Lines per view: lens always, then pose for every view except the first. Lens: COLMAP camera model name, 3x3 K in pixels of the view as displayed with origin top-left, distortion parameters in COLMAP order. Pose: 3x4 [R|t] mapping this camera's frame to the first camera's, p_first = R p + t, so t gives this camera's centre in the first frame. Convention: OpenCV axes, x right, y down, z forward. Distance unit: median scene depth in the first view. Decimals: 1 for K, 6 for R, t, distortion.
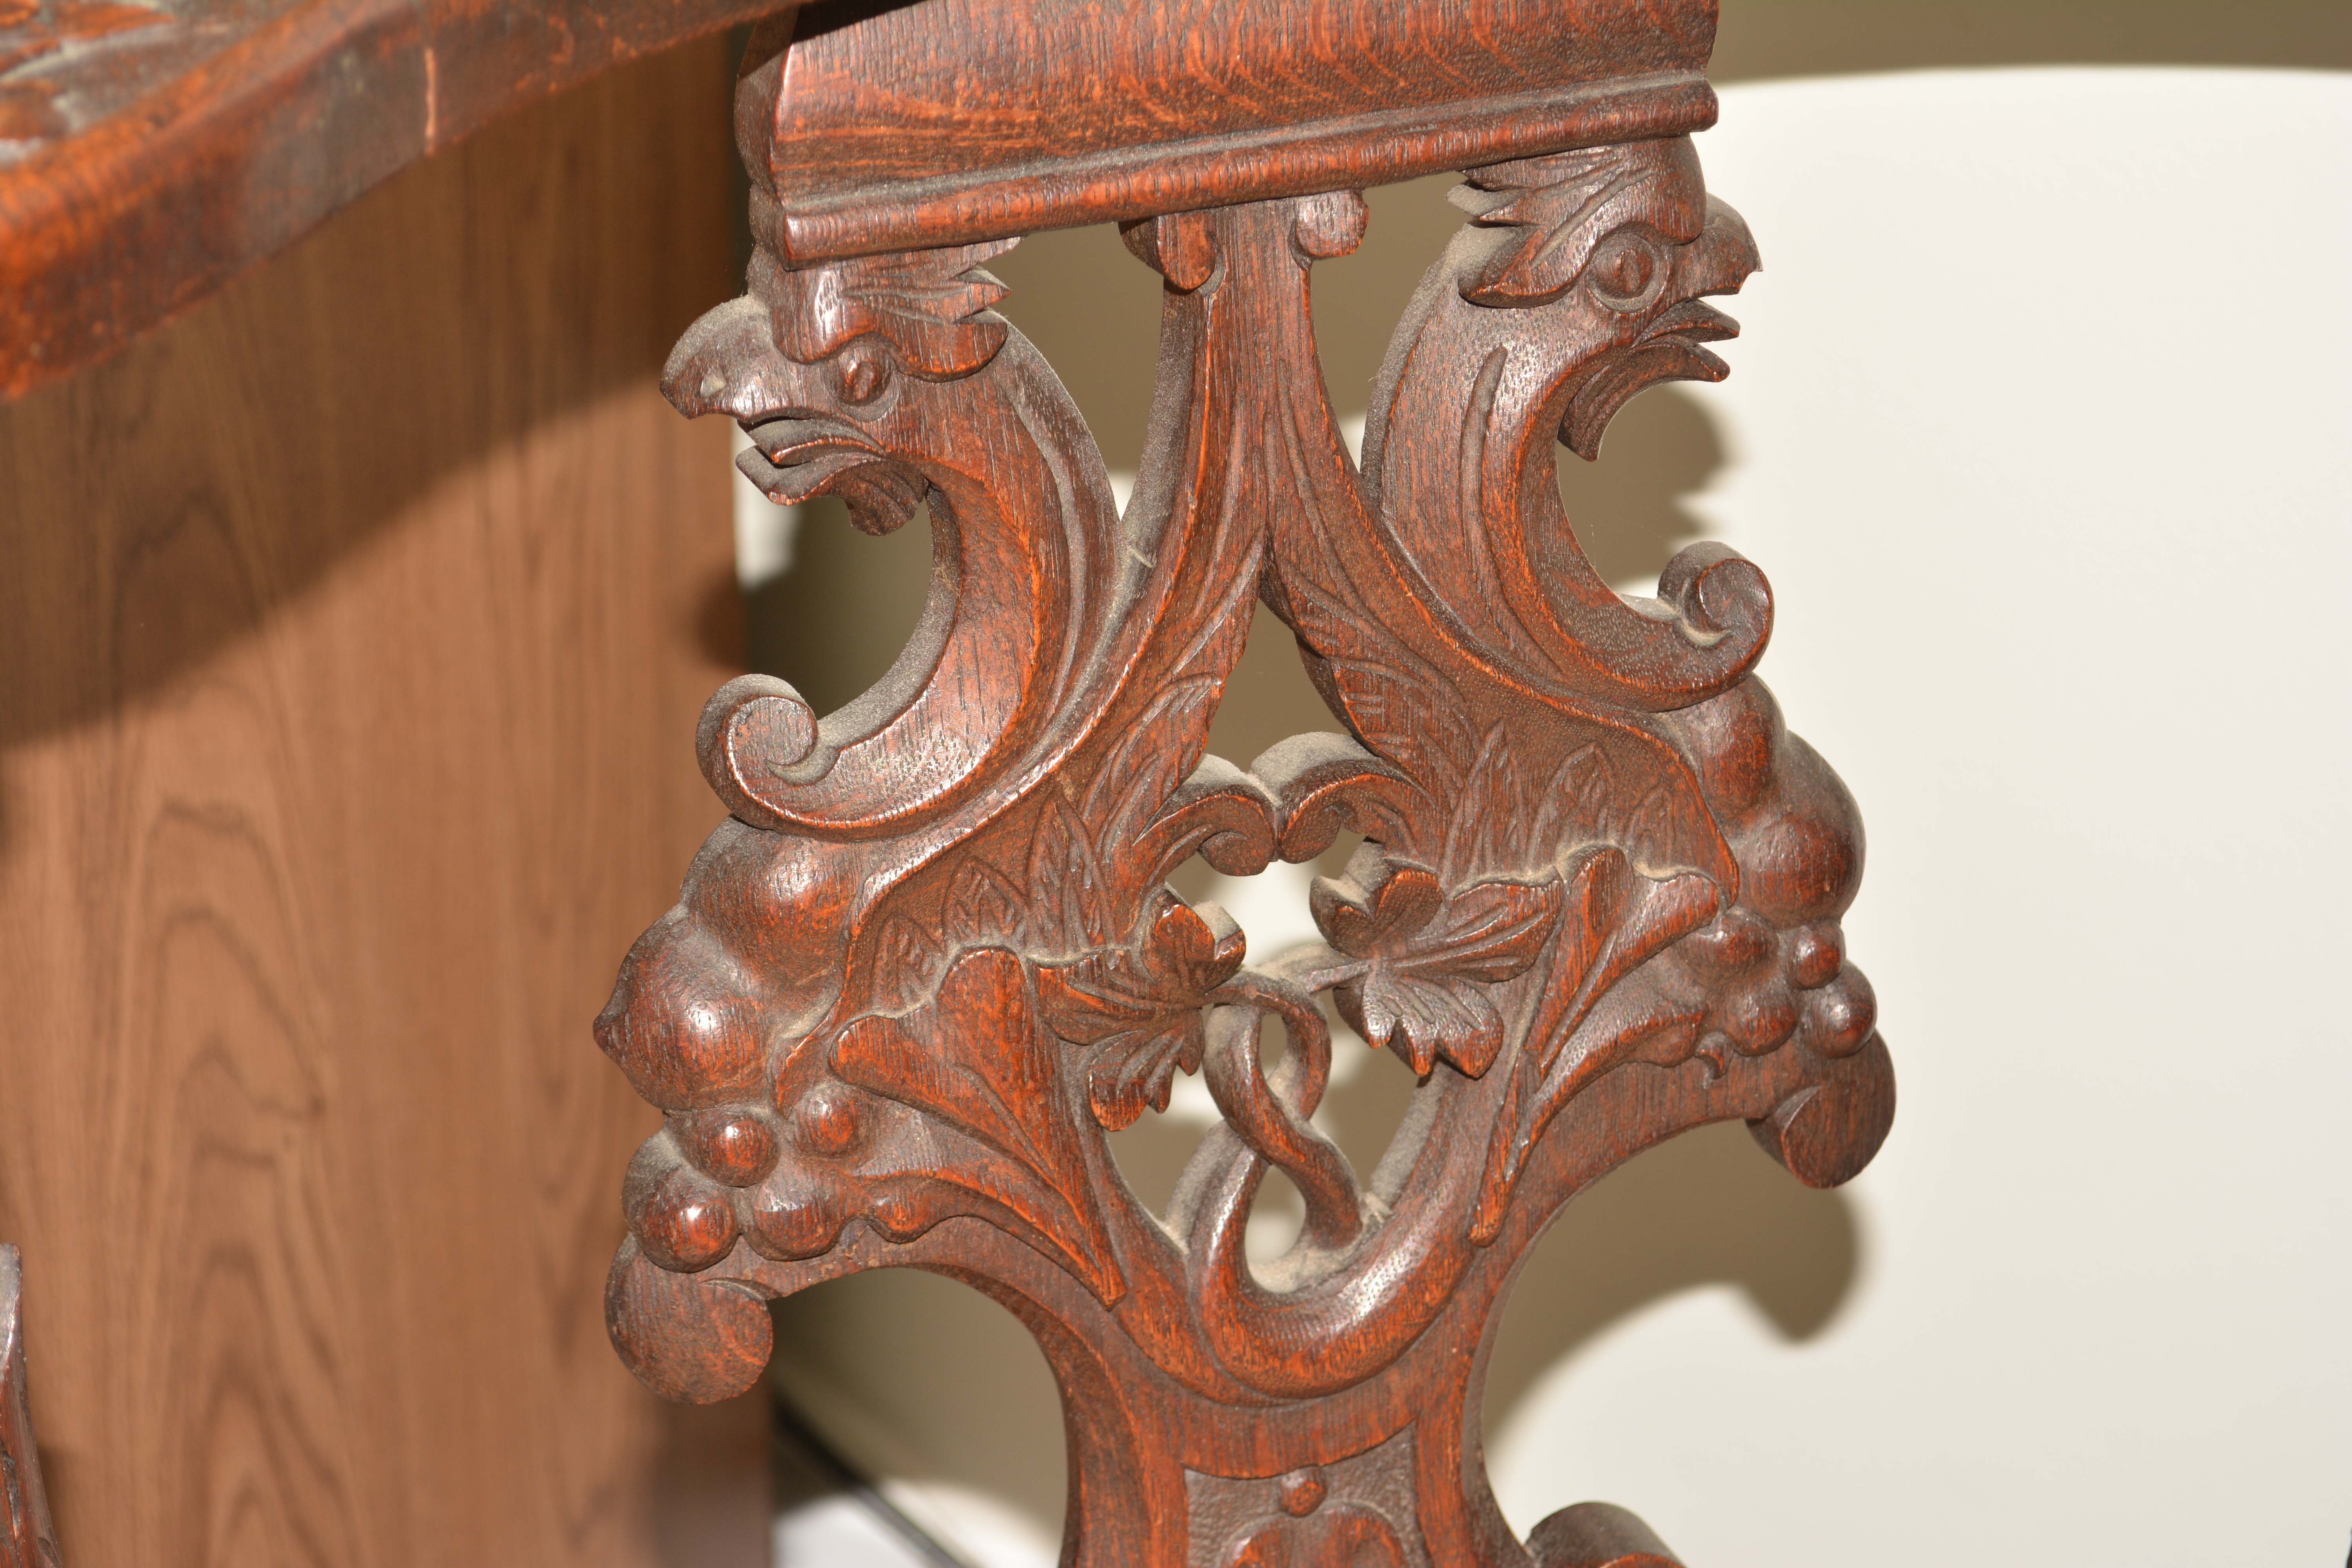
lens RADIAL K [[5379.0, 0, 1141.2], [0, 5379.0, 817.4], [0, 0, 1]] dist [0.018830, 0.290802]
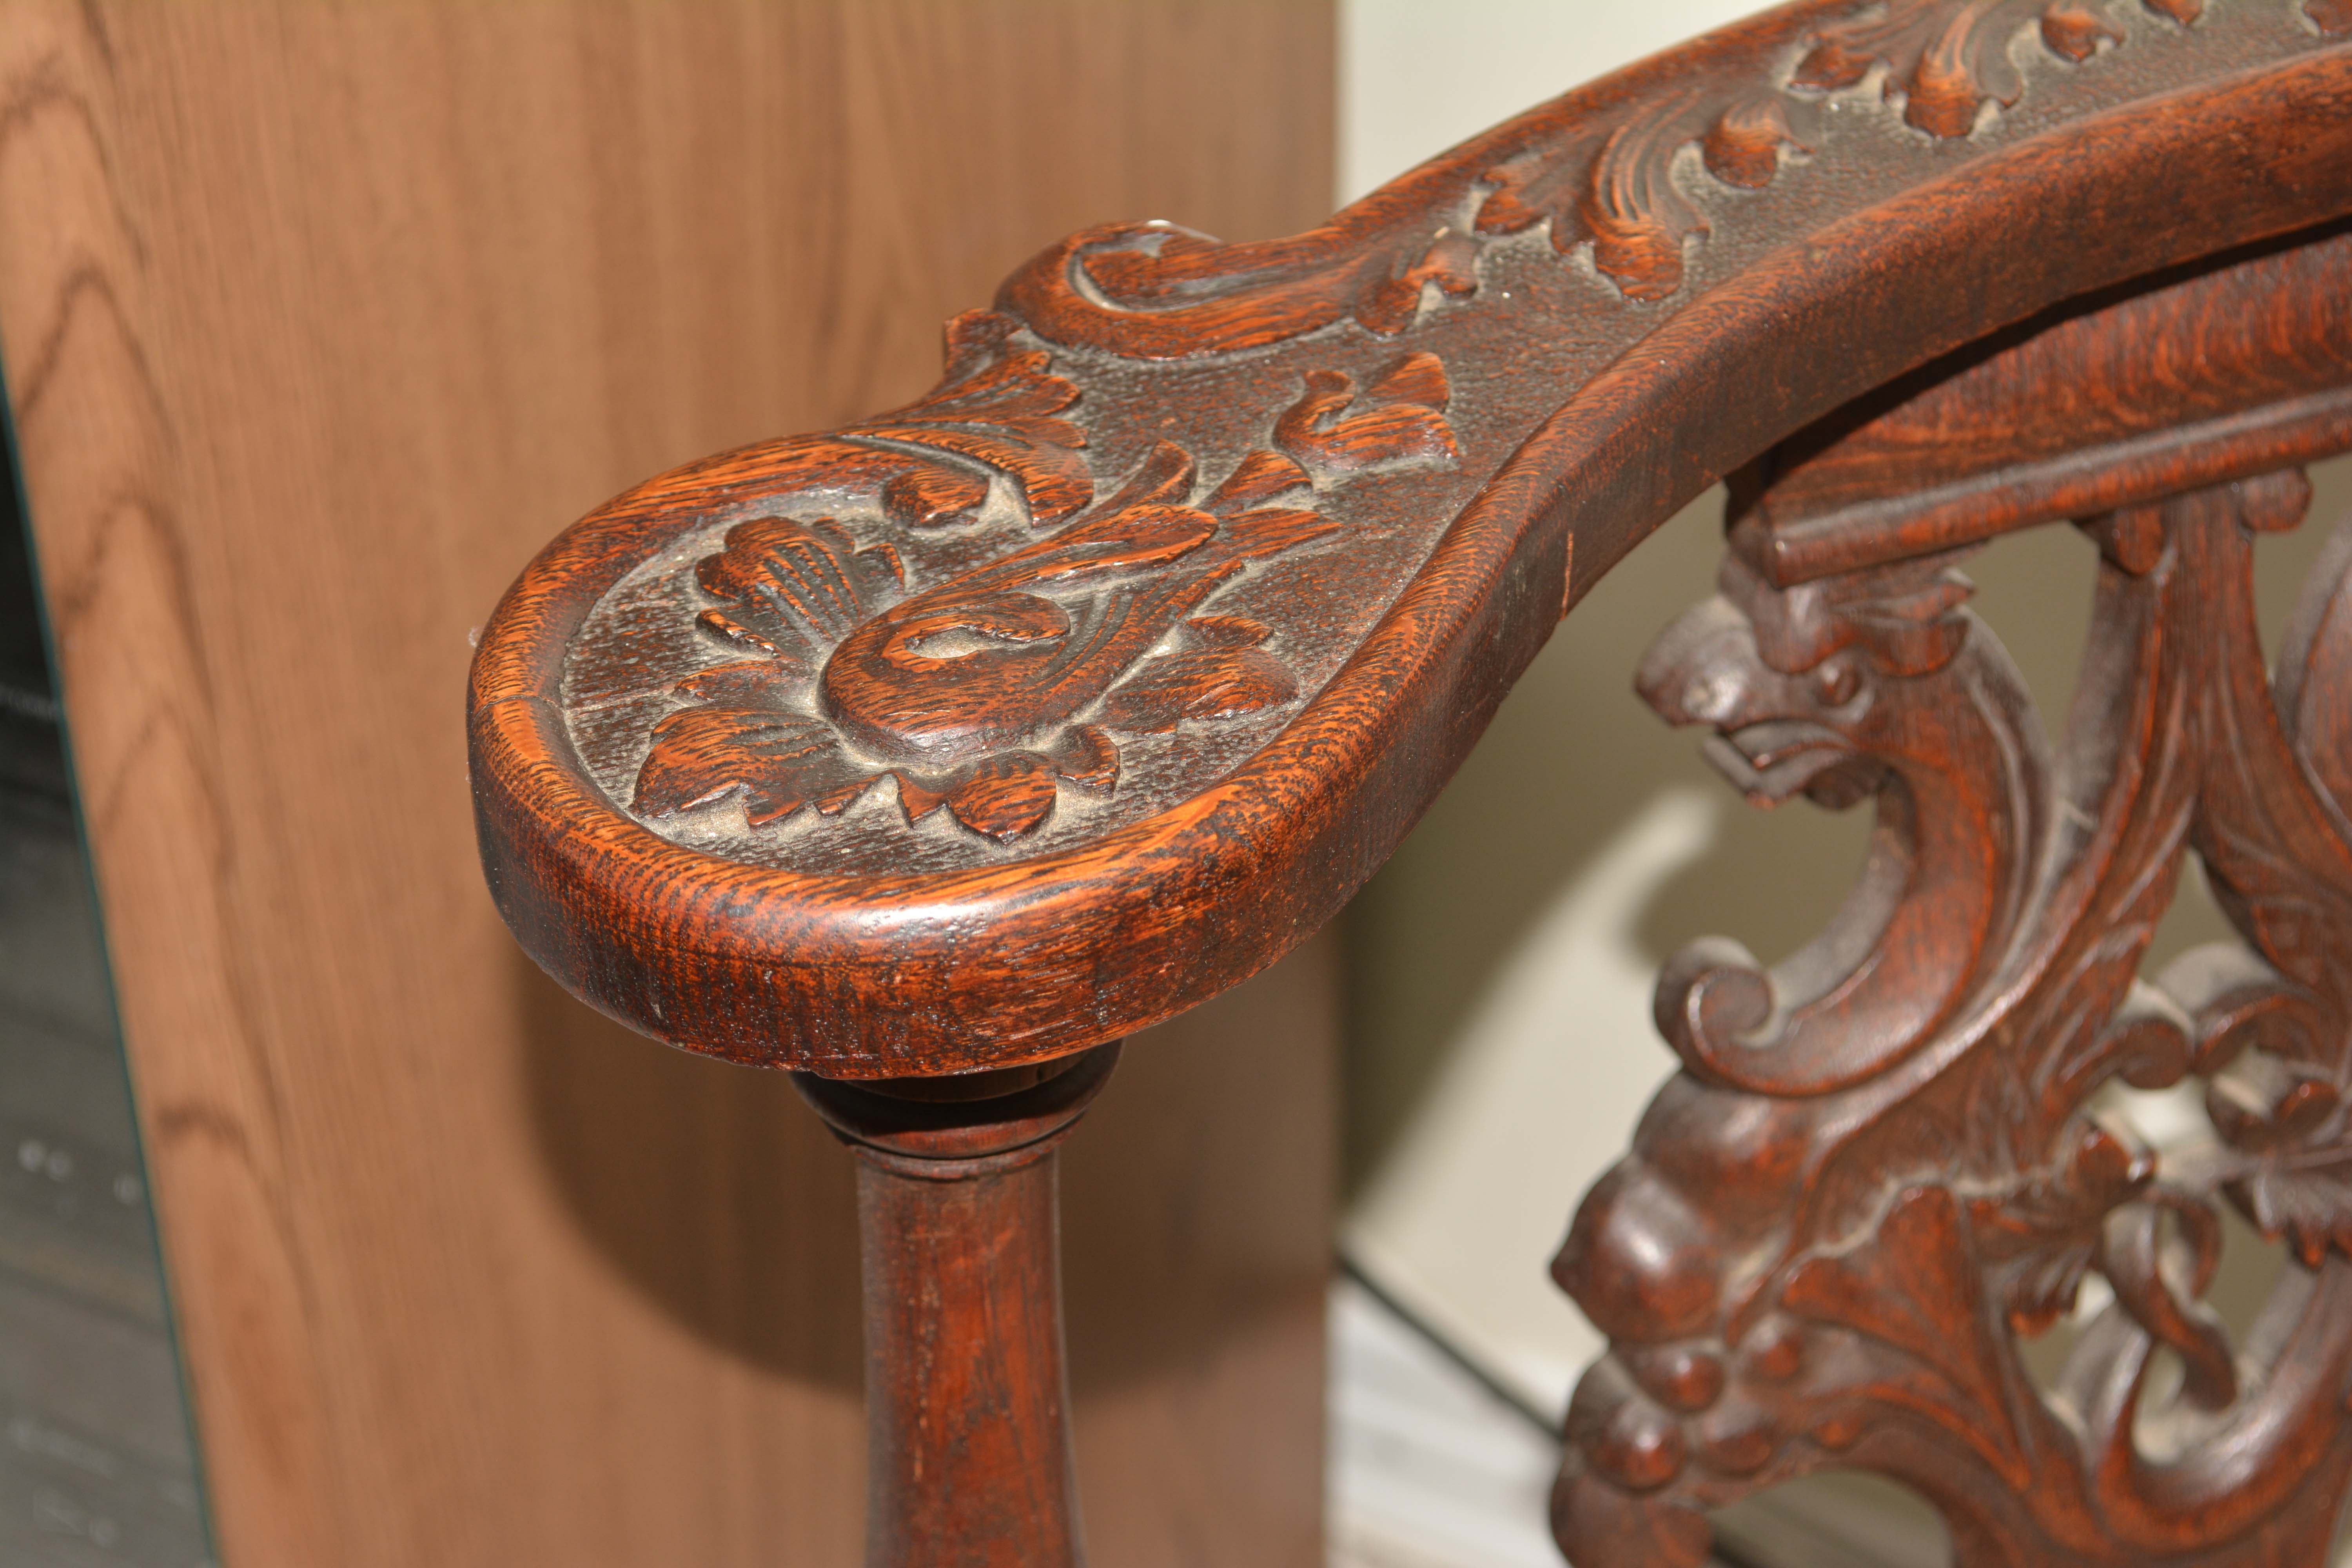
lens RADIAL K [[5379.0, 0, 1141.2], [0, 5379.0, 817.4], [0, 0, 1]] dist [0.018830, 0.290802]
pose [[0.999615, -0.024745, -0.012553, -0.165933], [0.026045, 0.992793, 0.116973, -0.172658], [0.009568, -0.117255, 0.993056, -0.027149]]
